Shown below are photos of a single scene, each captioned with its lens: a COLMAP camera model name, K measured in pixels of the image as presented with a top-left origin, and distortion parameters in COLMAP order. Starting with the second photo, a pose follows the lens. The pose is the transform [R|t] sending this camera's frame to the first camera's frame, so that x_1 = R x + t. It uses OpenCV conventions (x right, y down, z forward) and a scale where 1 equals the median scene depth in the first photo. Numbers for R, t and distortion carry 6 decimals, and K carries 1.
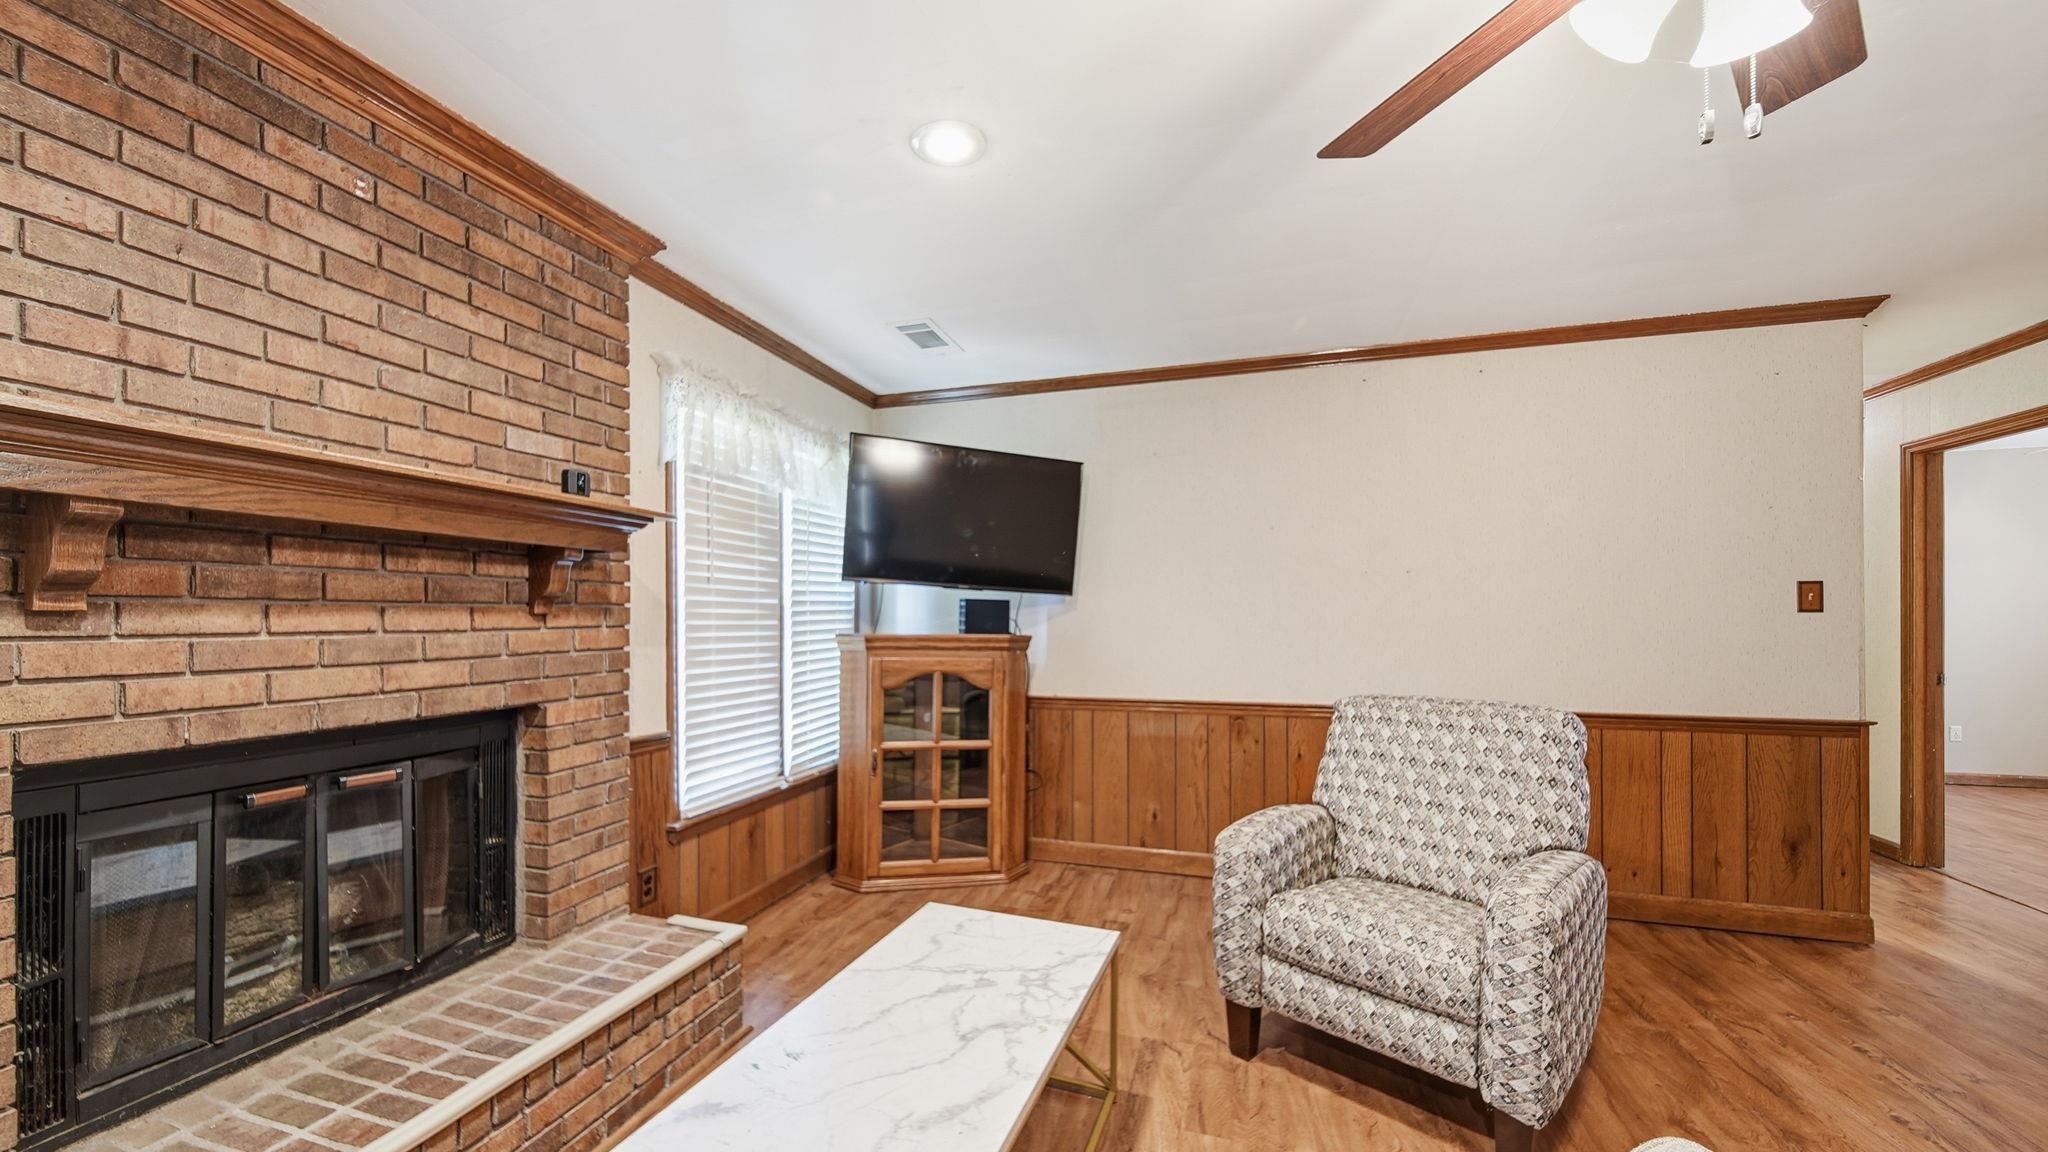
lens RADIAL K [[747.3, 0, 1012.2], [0, 747.3, 616.2], [0, 0, 1]] dist [-0.000111, -0.001180]
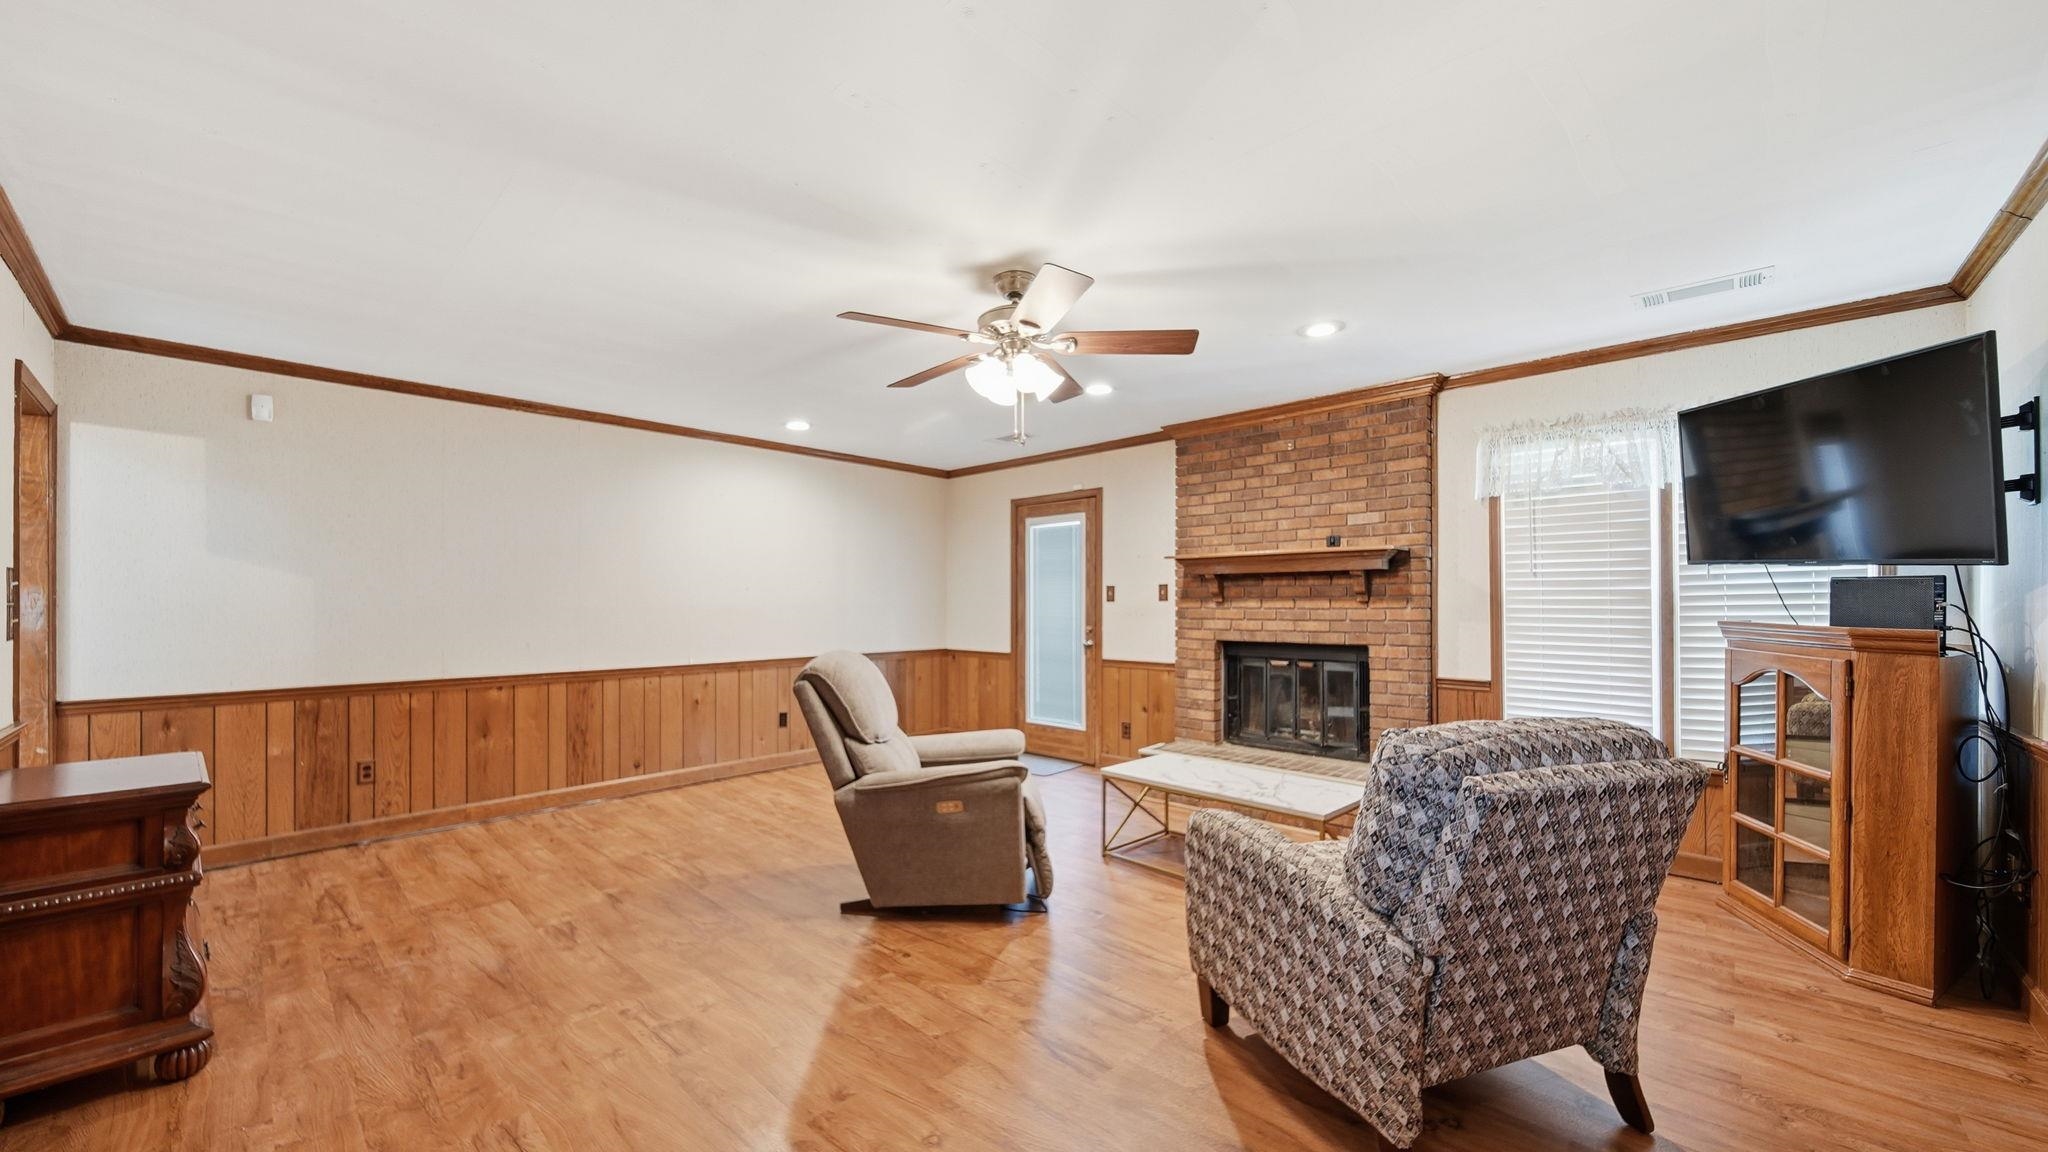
lens RADIAL K [[747.3, 0, 1019.7], [0, 747.3, 593.2], [0, 0, 1]] dist [-0.000111, -0.001180]
pose [[-0.429417, -0.006695, -0.903082, 1.841894], [0.006306, 0.999926, -0.010412, -0.011605], [0.903084, -0.010166, -0.429343, 1.161148]]
